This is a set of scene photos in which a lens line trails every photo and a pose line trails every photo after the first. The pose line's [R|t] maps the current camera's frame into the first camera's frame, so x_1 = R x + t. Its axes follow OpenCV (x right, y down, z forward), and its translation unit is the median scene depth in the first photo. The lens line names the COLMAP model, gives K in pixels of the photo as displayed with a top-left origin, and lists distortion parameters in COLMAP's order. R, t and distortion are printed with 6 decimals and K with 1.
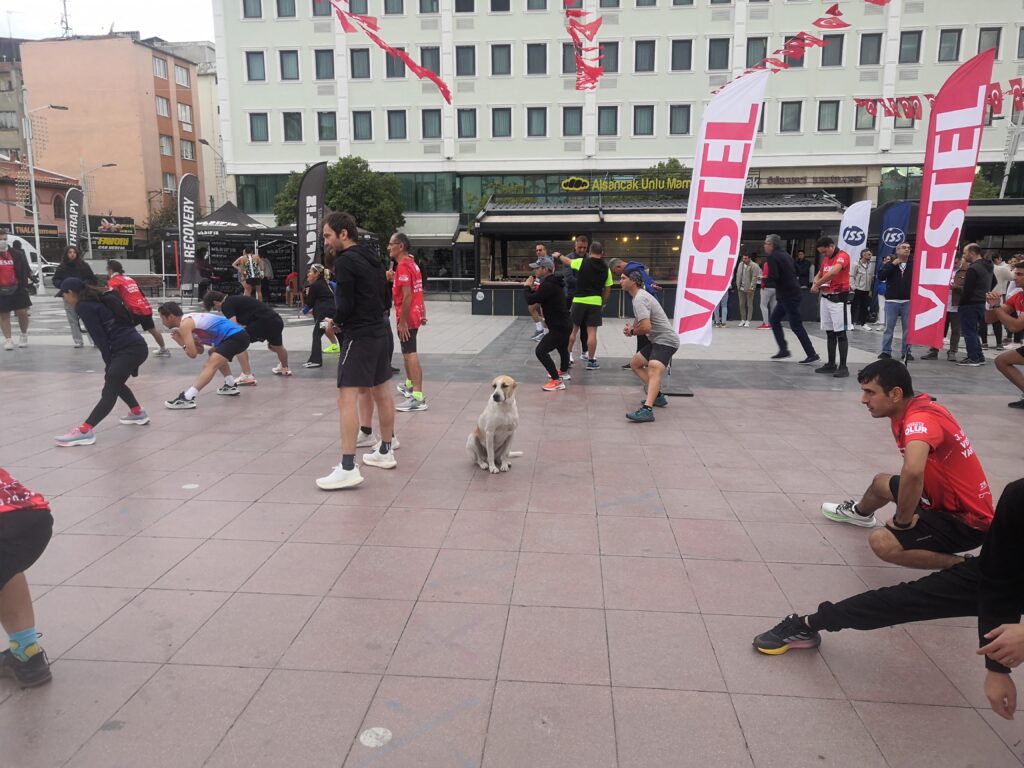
lens RADIAL K [[785.2, 0, 505.1], [0, 785.2, 384.7], [0, 0, 1]] dist [0.006660, 0.000689]
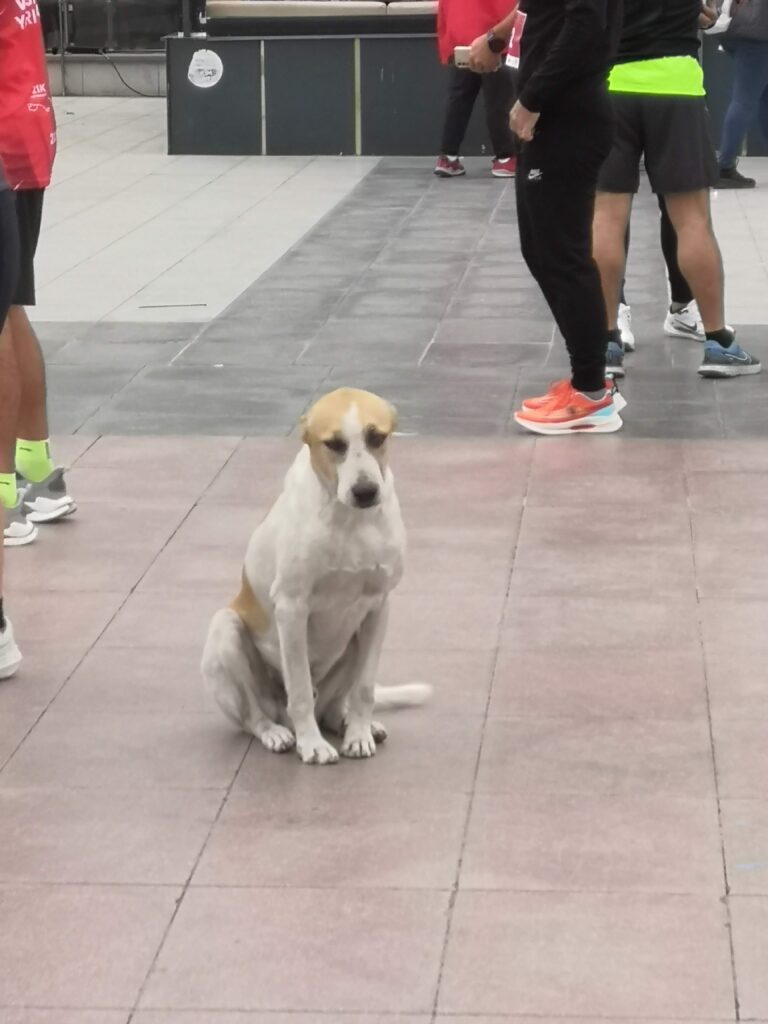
lens RADIAL K [[3613.6, 0, 385.2], [0, 3613.6, 512.2], [0, 0, 1]] dist [-0.047861, 0.000000]
pose [[0.999655, -0.020505, 0.016387, -0.009363], [0.020340, 0.999741, 0.010181, 0.019992], [-0.016592, -0.009844, 0.999814, -0.139619]]
